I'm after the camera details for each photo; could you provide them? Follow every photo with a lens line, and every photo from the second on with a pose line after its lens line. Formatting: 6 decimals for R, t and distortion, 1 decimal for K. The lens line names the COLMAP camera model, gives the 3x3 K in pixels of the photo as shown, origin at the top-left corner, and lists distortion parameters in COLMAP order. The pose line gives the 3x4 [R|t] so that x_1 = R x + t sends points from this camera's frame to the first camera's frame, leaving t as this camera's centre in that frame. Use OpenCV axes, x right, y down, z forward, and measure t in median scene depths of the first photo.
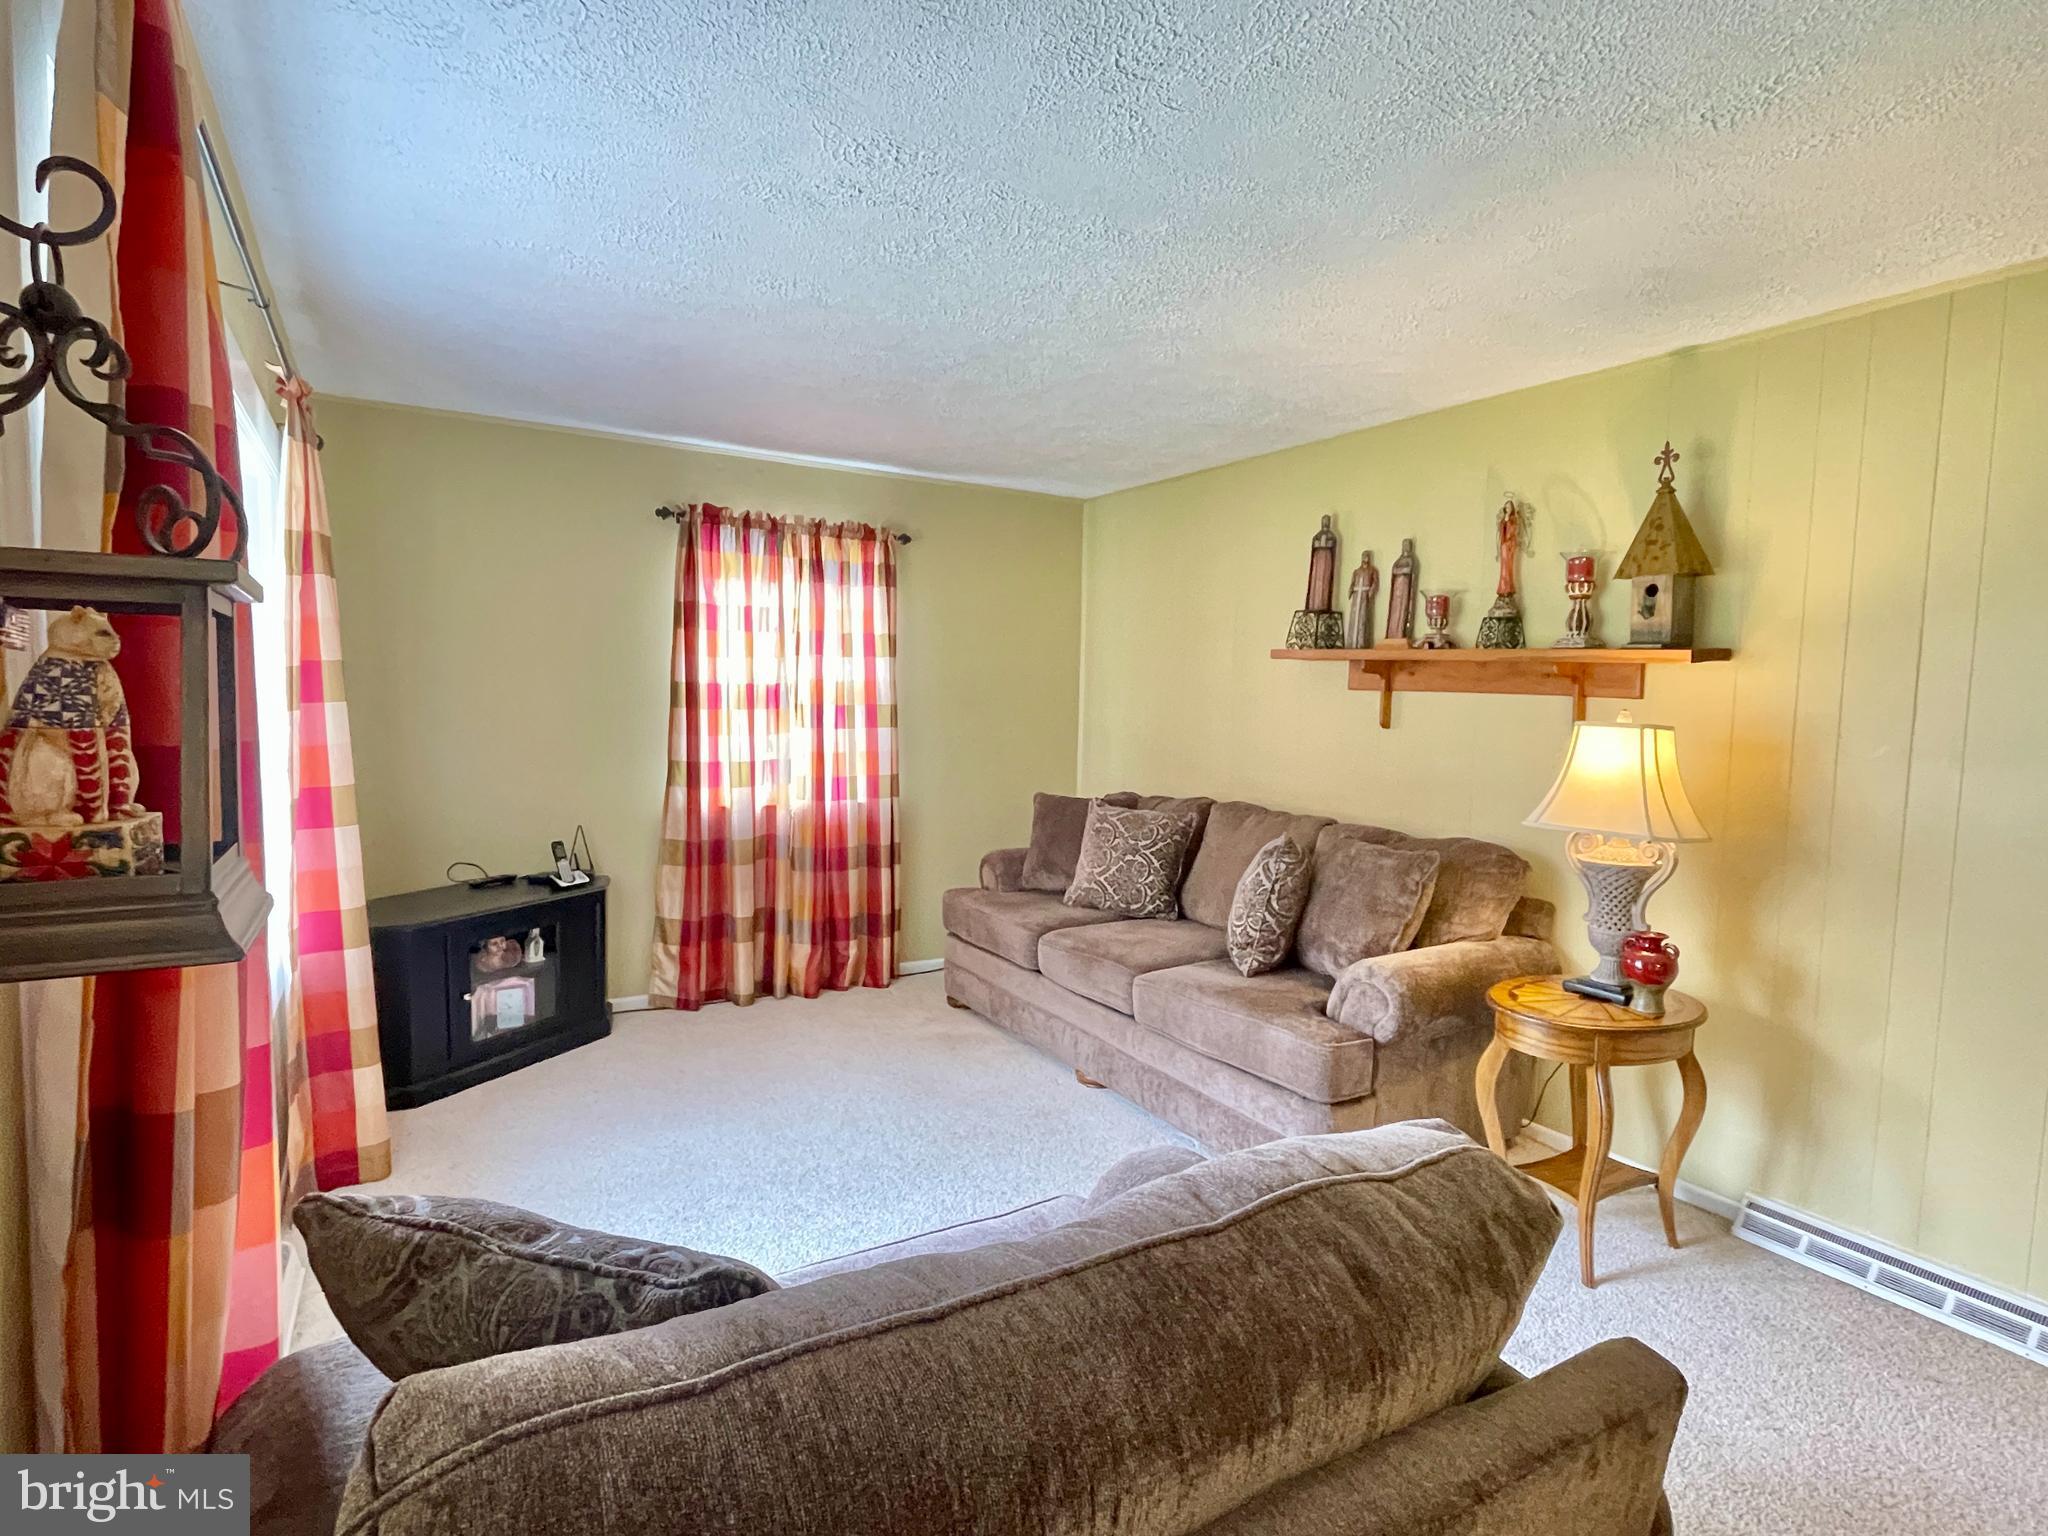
lens RADIAL K [[1057.7, 0, 1022.2], [0, 1057.7, 774.5], [0, 0, 1]] dist [-0.008575, 0.001055]
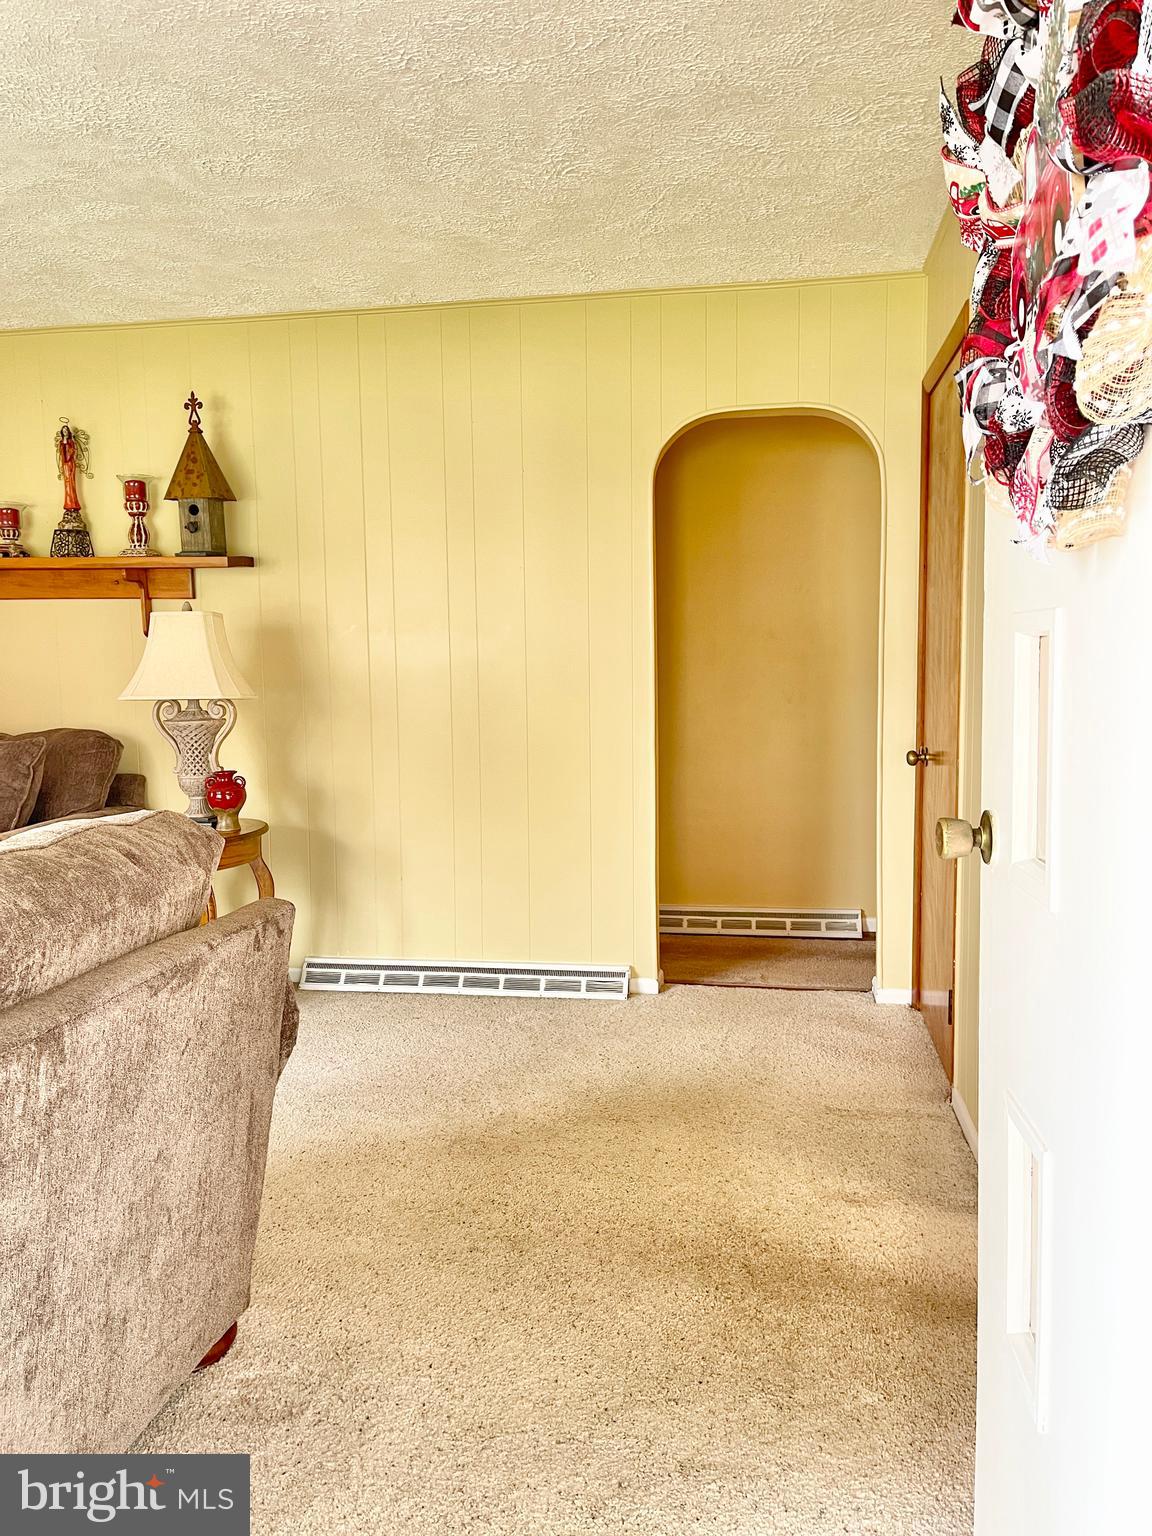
lens RADIAL K [[1166.0, 0, 579.3], [0, 1166.0, 768.7], [0, 0, 1]] dist [0.037050, -0.025223]
pose [[0.642779, -0.104630, 0.758873, -0.204526], [0.087105, 0.994186, 0.063295, 0.084946], [-0.761084, 0.025417, 0.648156, -0.254936]]
